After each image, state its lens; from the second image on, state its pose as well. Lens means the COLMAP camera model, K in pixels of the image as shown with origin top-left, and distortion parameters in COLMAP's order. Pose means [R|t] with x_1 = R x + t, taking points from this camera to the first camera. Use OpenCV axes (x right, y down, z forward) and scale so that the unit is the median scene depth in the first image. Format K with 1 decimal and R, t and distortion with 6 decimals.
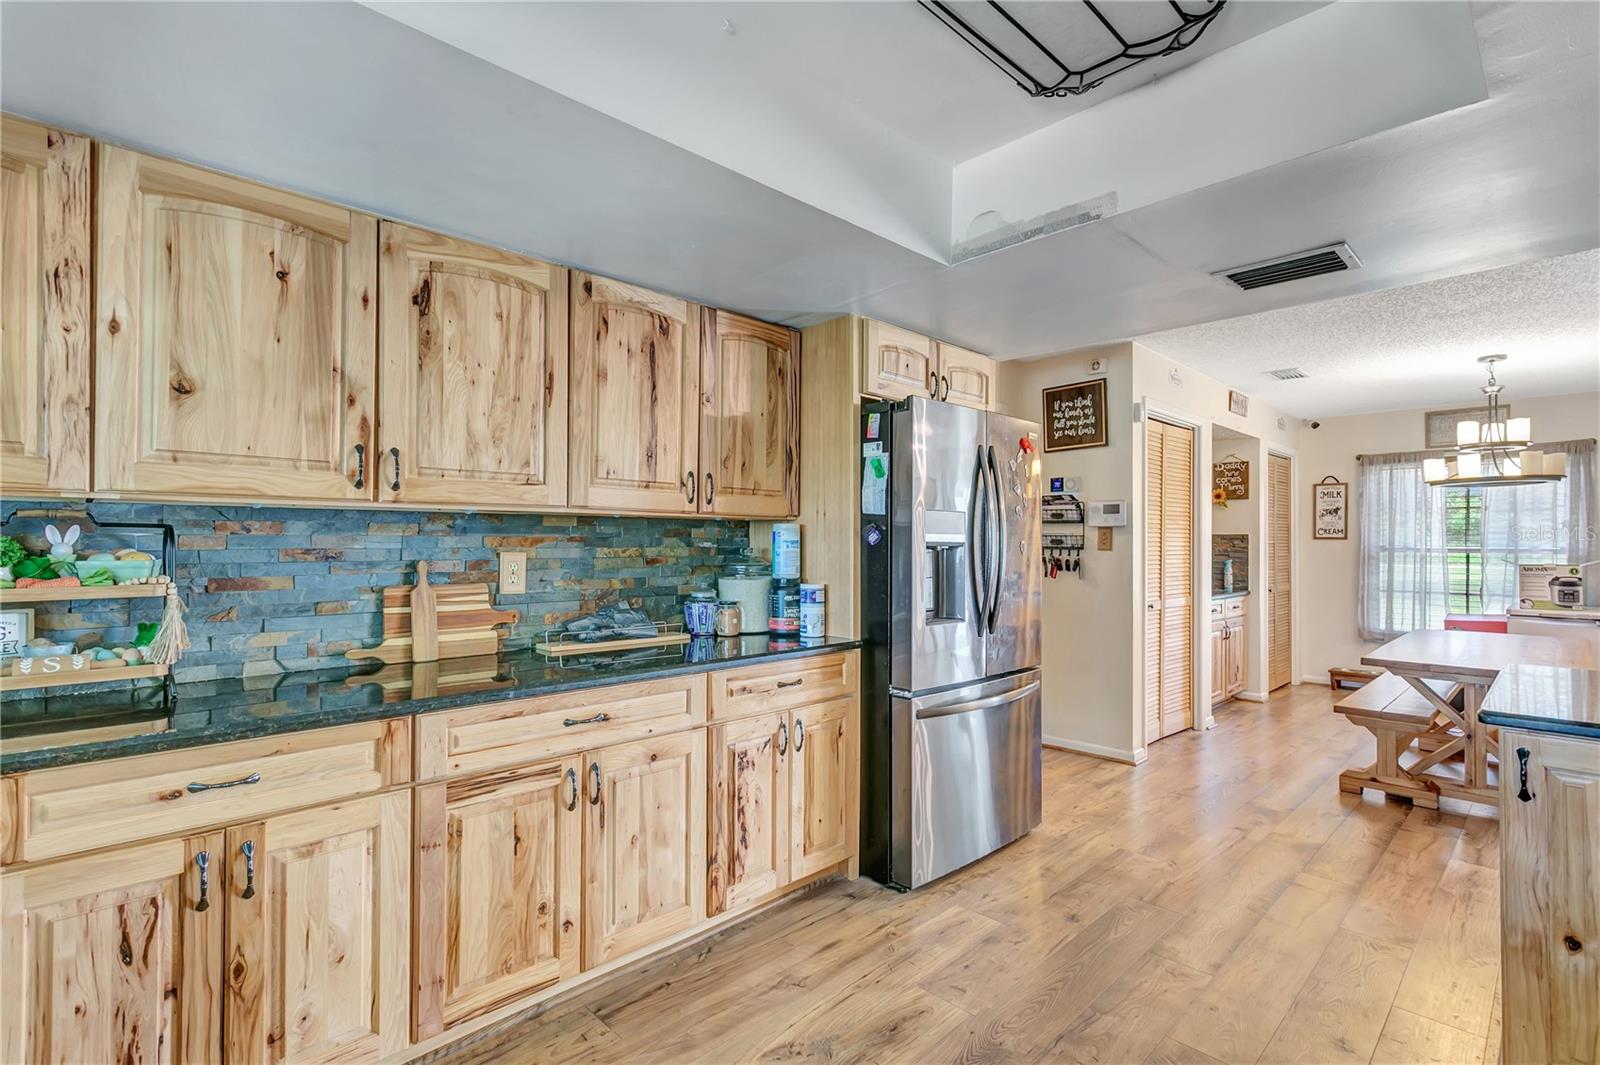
lens RADIAL K [[751.9, 0, 797.5], [0, 751.9, 538.7], [0, 0, 1]] dist [0.002691, 0.000621]
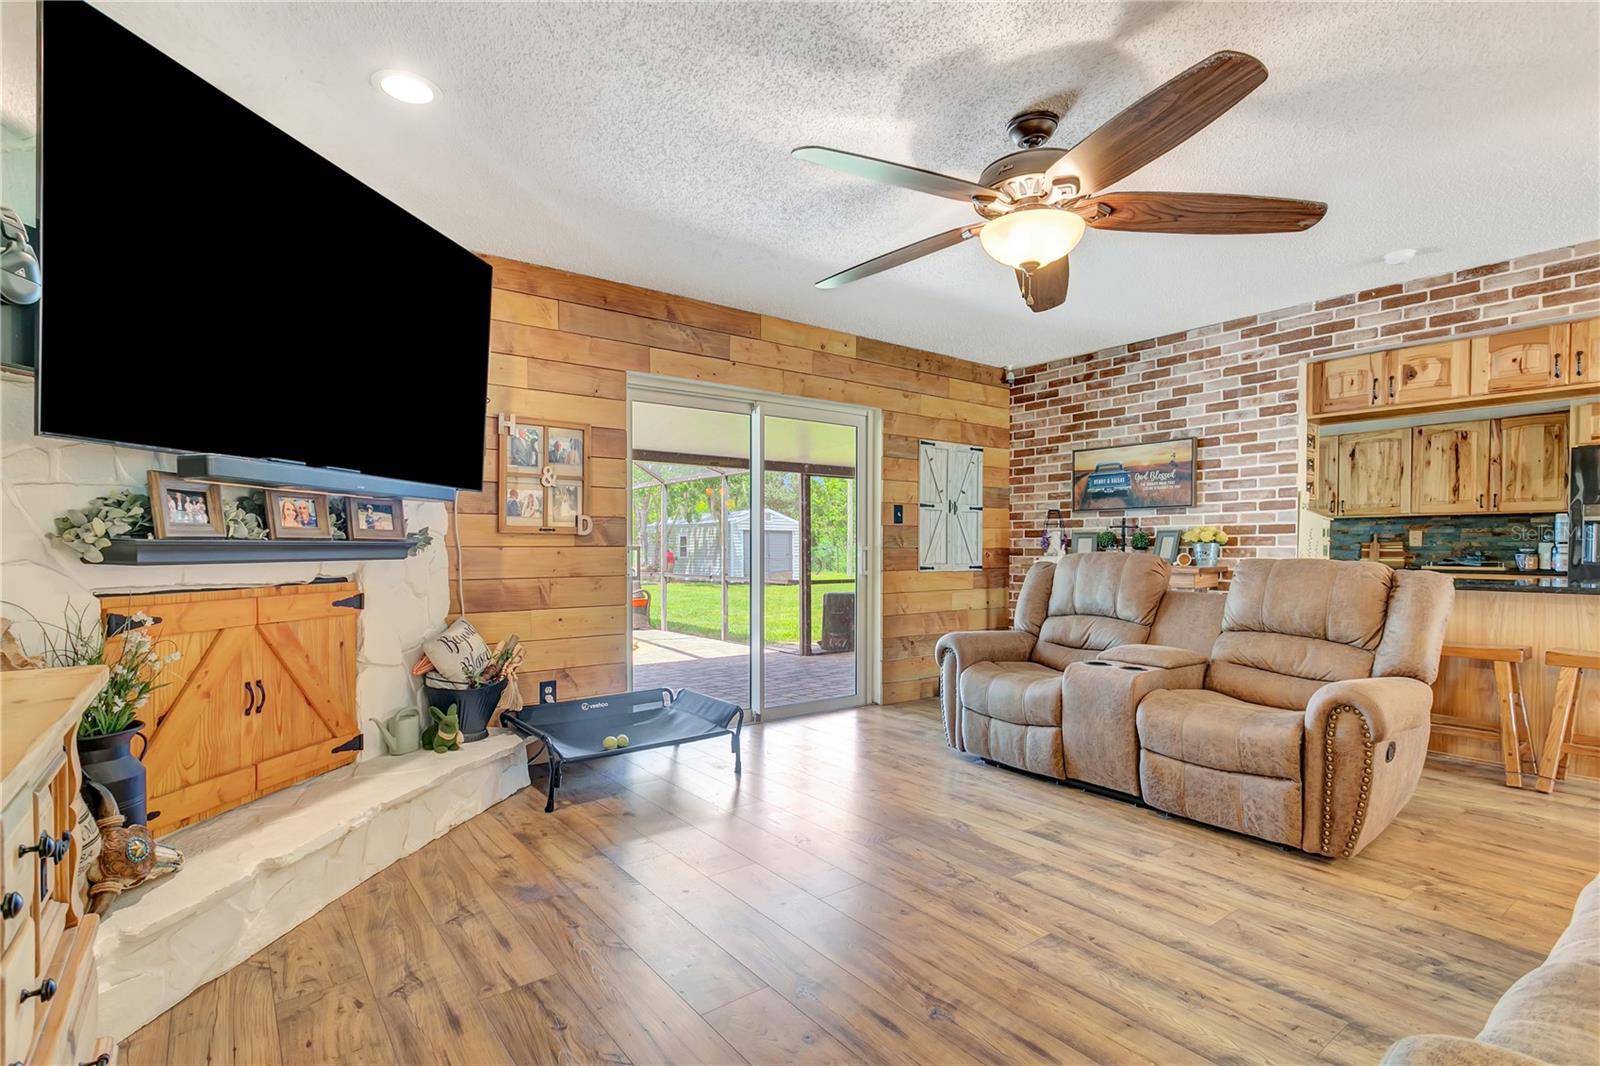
lens RADIAL K [[757.0, 0, 789.2], [0, 757.0, 560.8], [0, 0, 1]] dist [0.001145, 0.000359]
pose [[-0.133328, 0.013909, -0.990974, 2.915757], [0.001478, 0.999903, 0.013836, 0.095617], [0.991071, 0.000380, -0.133336, -0.950747]]
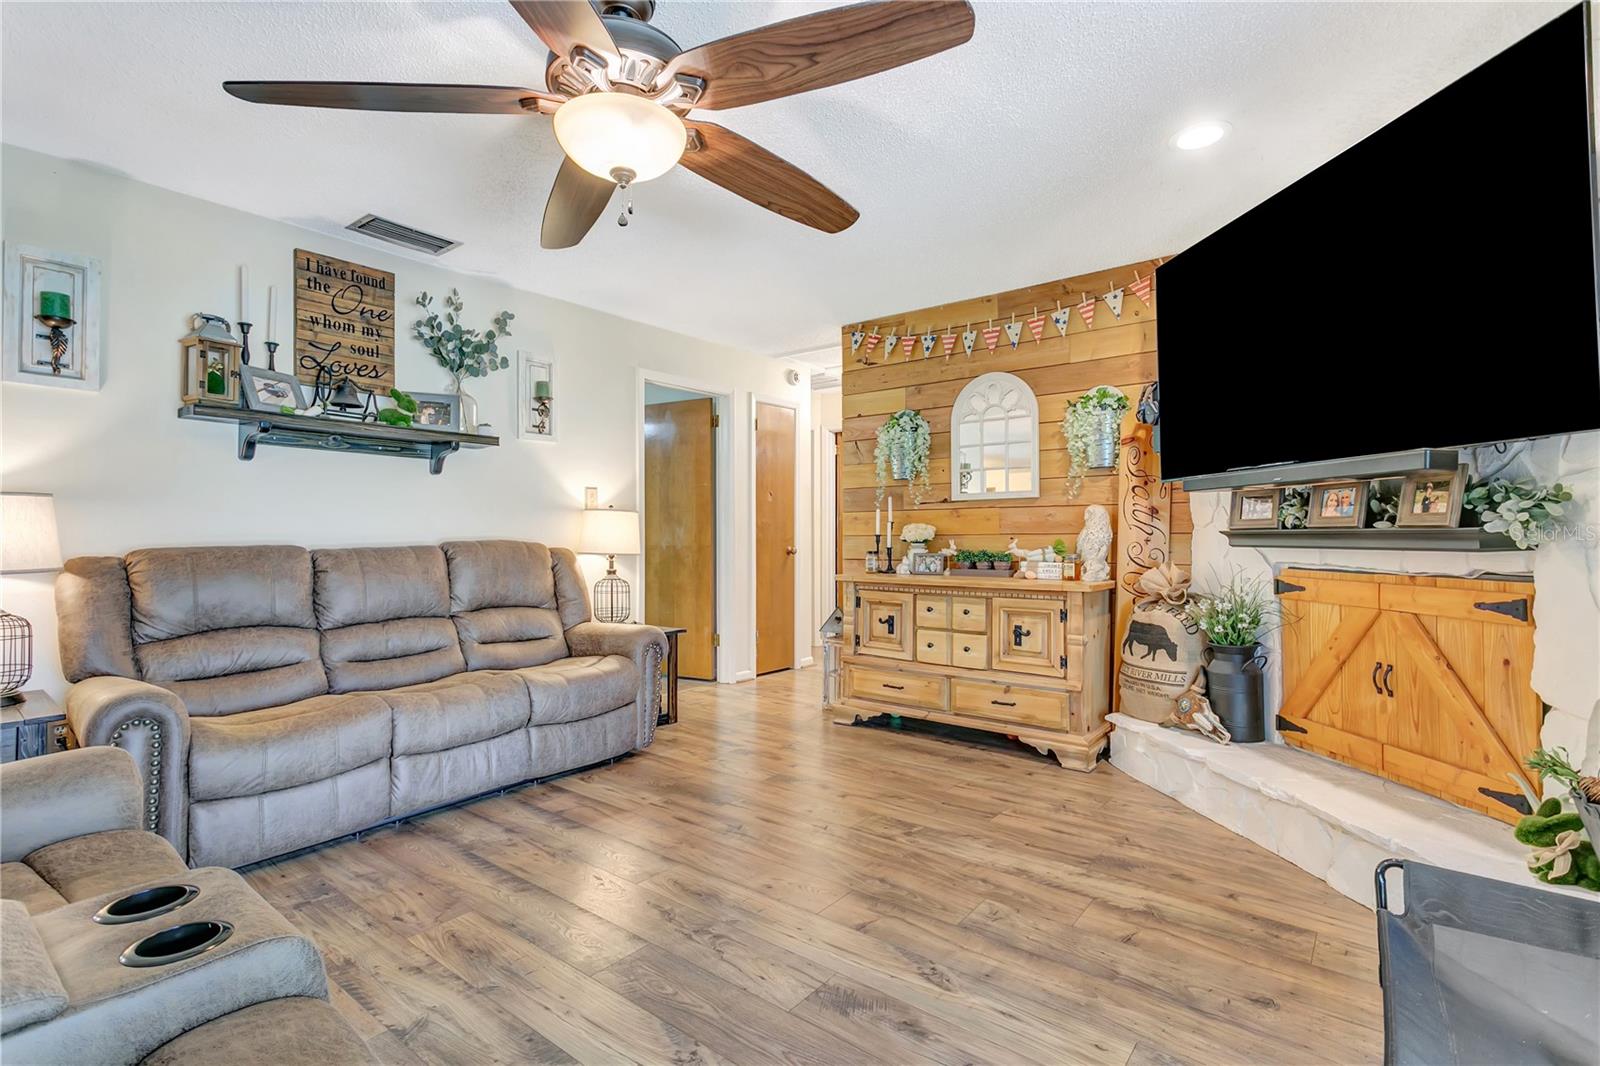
lens RADIAL K [[718.3, 0, 800.0], [0, 718.3, 533.0], [0, 0, 1]] dist [0.000186, 0.000018]
pose [[-0.135904, 0.001773, 0.990720, 0.970936], [-0.002025, 0.999996, -0.002067, 0.090143], [-0.990720, -0.002287, -0.135900, -0.843360]]
